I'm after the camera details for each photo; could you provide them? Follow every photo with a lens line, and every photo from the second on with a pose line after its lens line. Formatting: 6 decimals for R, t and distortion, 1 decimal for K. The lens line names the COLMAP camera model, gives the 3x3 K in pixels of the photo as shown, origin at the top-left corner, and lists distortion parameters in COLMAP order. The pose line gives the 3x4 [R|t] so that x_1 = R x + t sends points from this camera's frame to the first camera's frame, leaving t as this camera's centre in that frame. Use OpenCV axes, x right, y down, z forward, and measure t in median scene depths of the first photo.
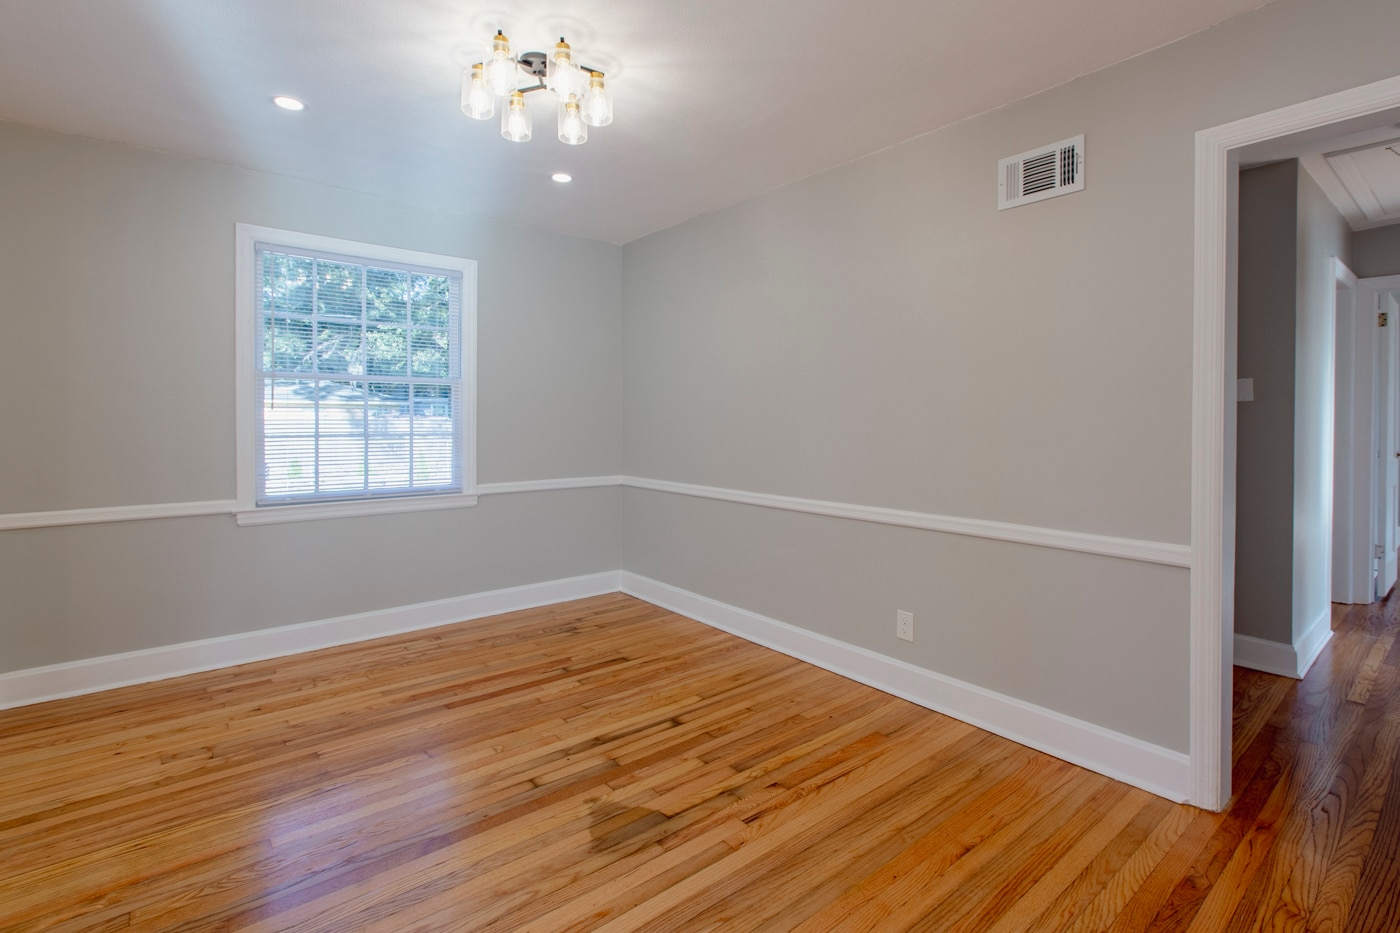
lens RADIAL K [[641.5, 0, 692.5], [0, 641.5, 420.4], [0, 0, 1]] dist [0.000066, 0.000237]
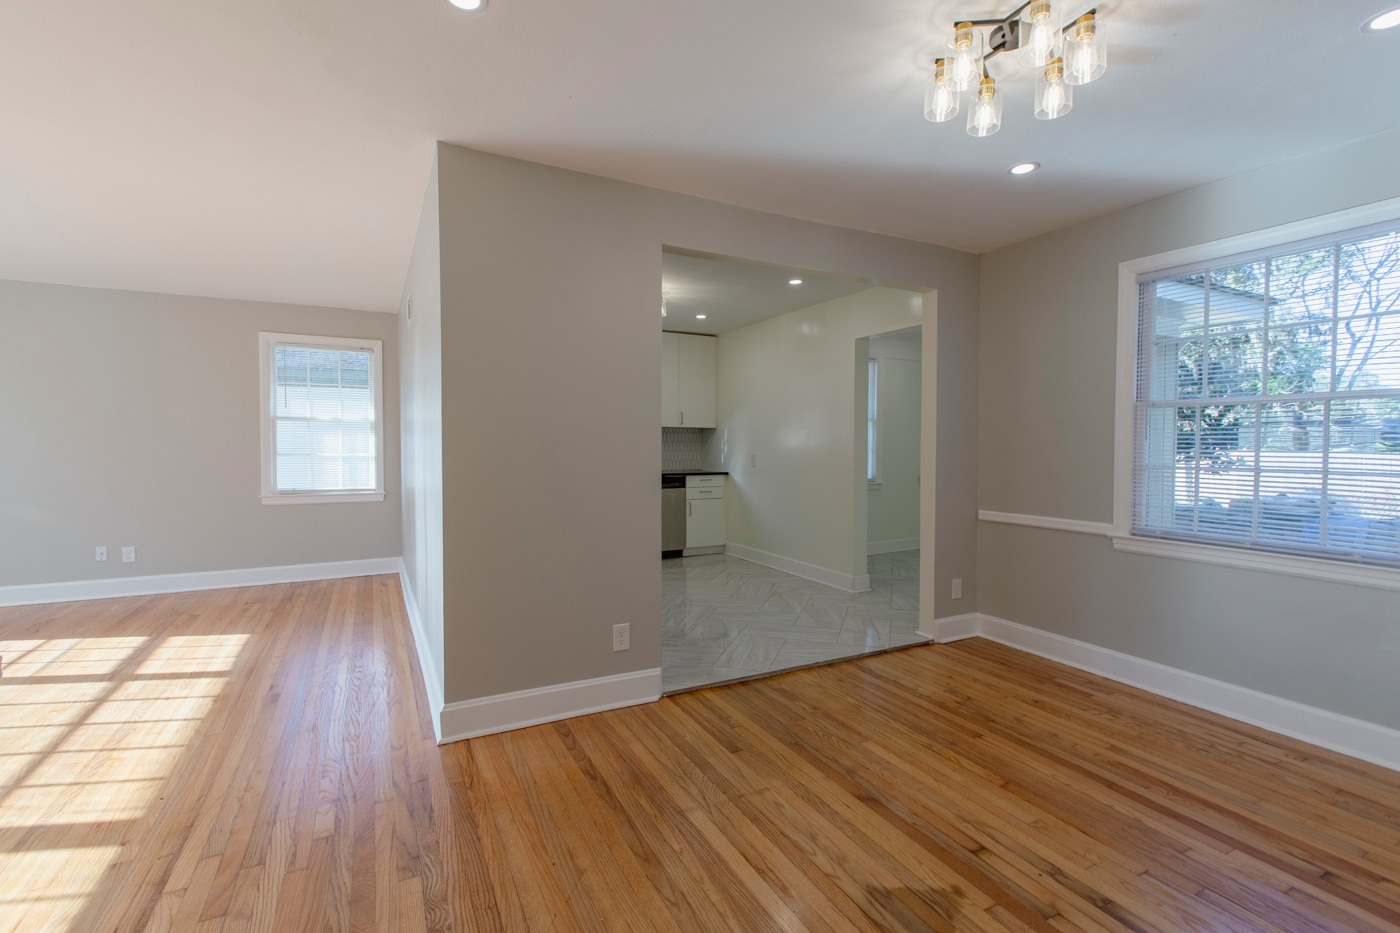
lens RADIAL K [[669.1, 0, 697.0], [0, 669.1, 446.0], [0, 0, 1]] dist [0.000151, -0.000105]
pose [[-0.210648, 0.001616, -0.977561, 0.626284], [-0.009363, 0.999949, 0.003670, -0.006363], [0.977517, 0.009926, -0.210622, 0.658210]]
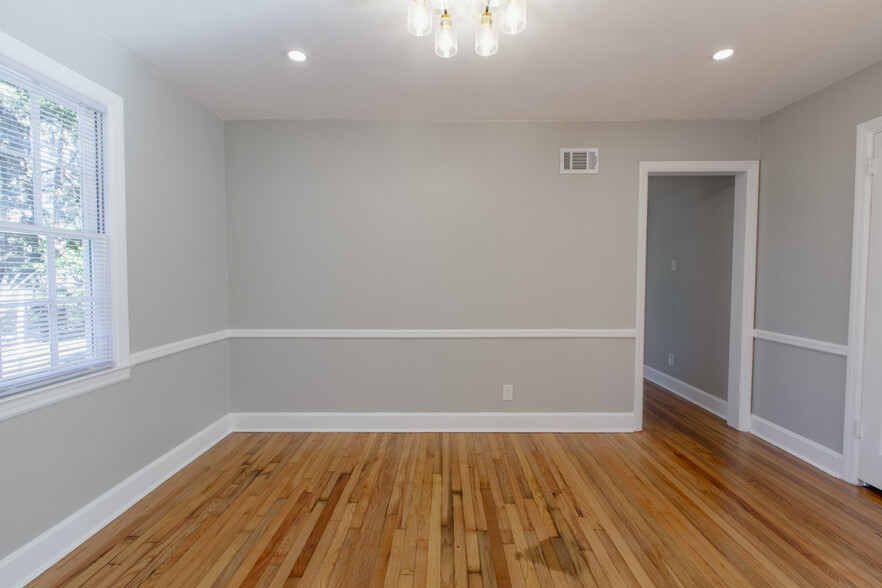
lens RADIAL K [[411.4, 0, 437.8], [0, 411.4, 290.4], [0, 0, 1]] dist [-0.000013, -0.000101]
pose [[0.635308, -0.029650, 0.771689, -0.733263], [0.003238, 0.999356, 0.035732, -0.010777], [-0.772252, -0.020202, 0.634995, 0.455539]]
